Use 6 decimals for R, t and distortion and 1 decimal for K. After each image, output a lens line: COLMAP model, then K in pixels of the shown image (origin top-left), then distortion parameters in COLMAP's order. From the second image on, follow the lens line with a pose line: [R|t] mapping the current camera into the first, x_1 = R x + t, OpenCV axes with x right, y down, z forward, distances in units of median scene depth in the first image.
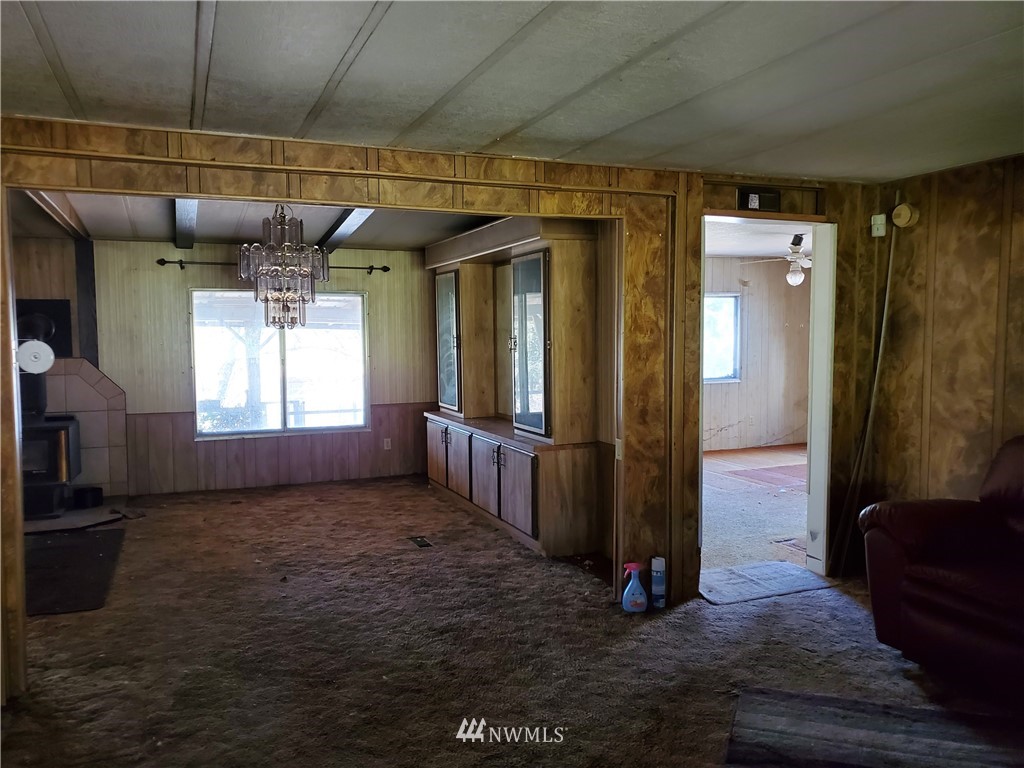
lens RADIAL K [[807.6, 0, 496.2], [0, 807.6, 384.2], [0, 0, 1]] dist [0.007721, 0.016599]
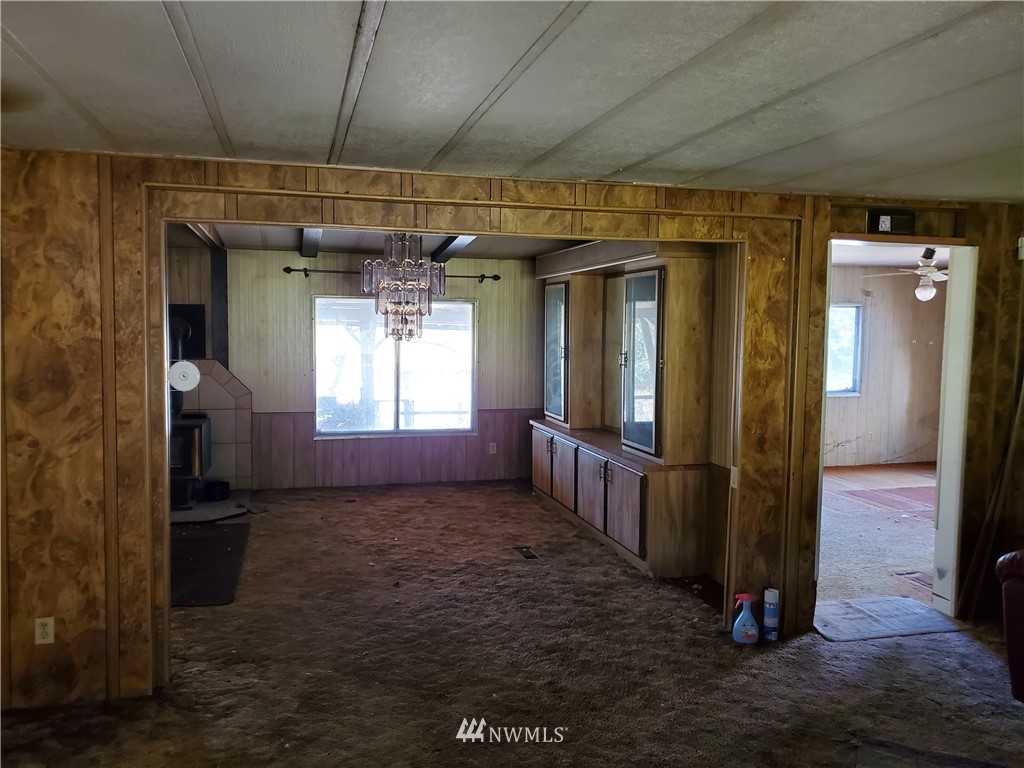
lens RADIAL K [[804.9, 0, 488.9], [0, 804.9, 378.9], [0, 0, 1]] dist [0.009993, 0.012949]
pose [[0.990818, 0.028117, -0.132250, -0.016698], [-0.027522, 0.999601, 0.006323, -0.036782], [0.132375, -0.002625, 0.991196, -0.012651]]
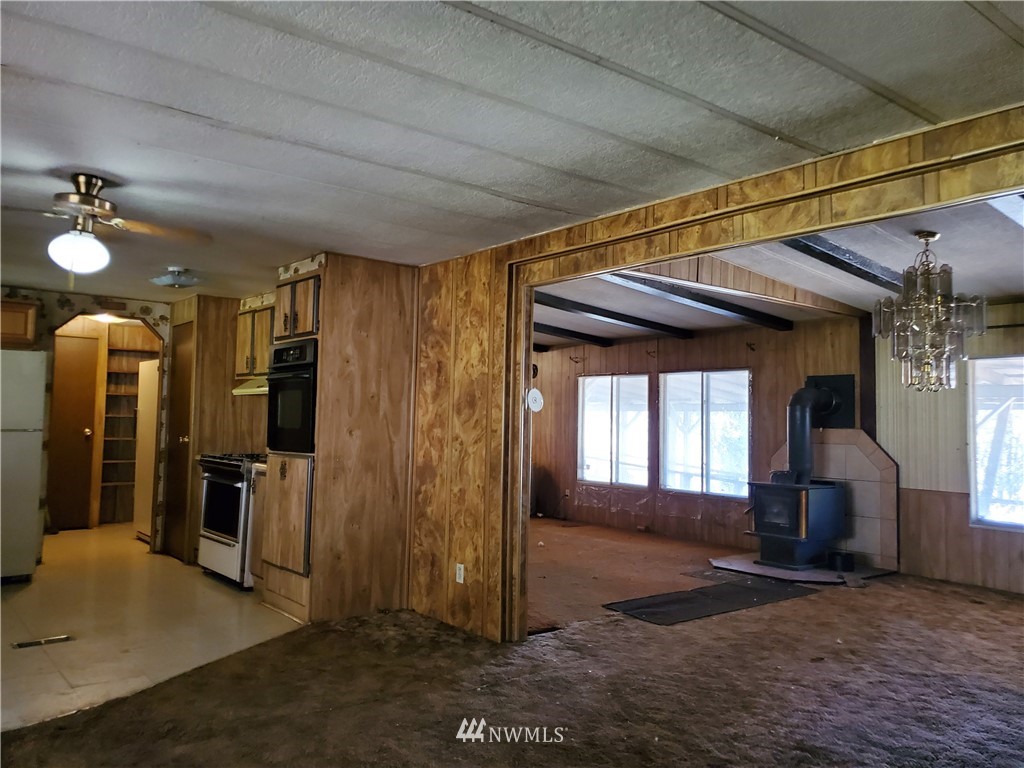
lens RADIAL K [[796.3, 0, 511.1], [0, 796.3, 367.9], [0, 0, 1]] dist [0.045488, 0.003319]
pose [[0.287540, -0.057516, -0.956040, 0.581340], [-0.083511, 0.992888, -0.084850, 0.024483], [0.954121, 0.104238, 0.280692, 0.429525]]
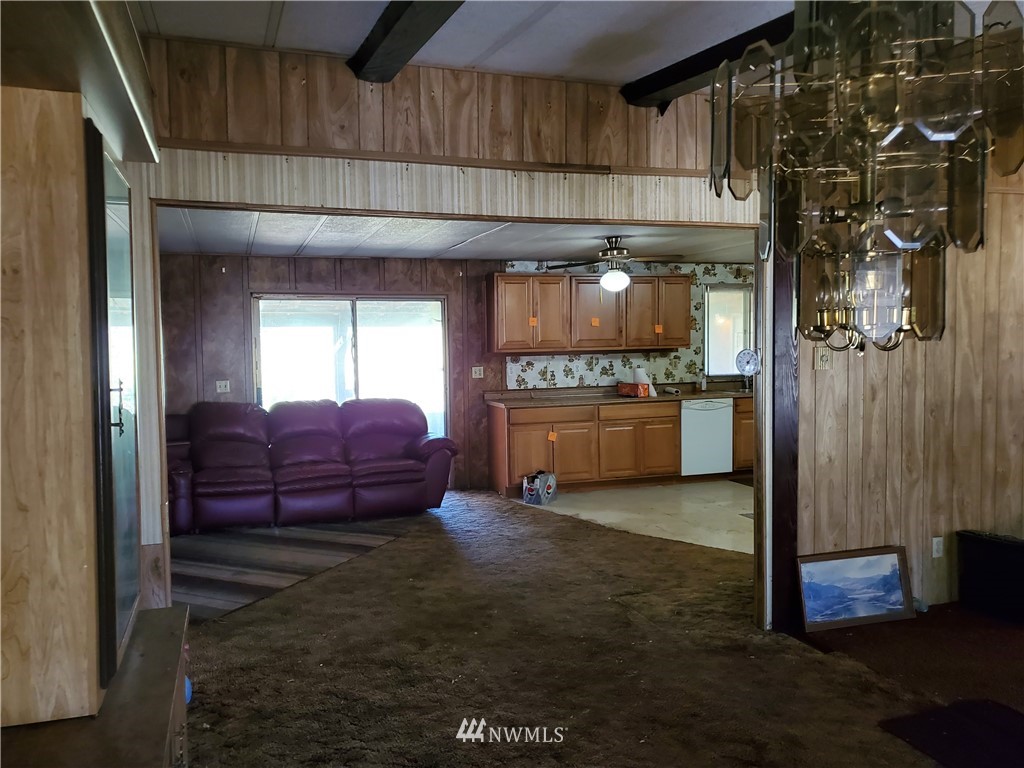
lens RADIAL K [[776.1, 0, 485.1], [0, 776.1, 410.8], [0, 0, 1]] dist [0.168882, 0.001615]
pose [[-0.997703, 0.012381, 0.066599, -0.189225], [0.022677, 0.987473, 0.156149, -0.120723], [-0.063832, 0.157300, -0.985486, 1.701715]]
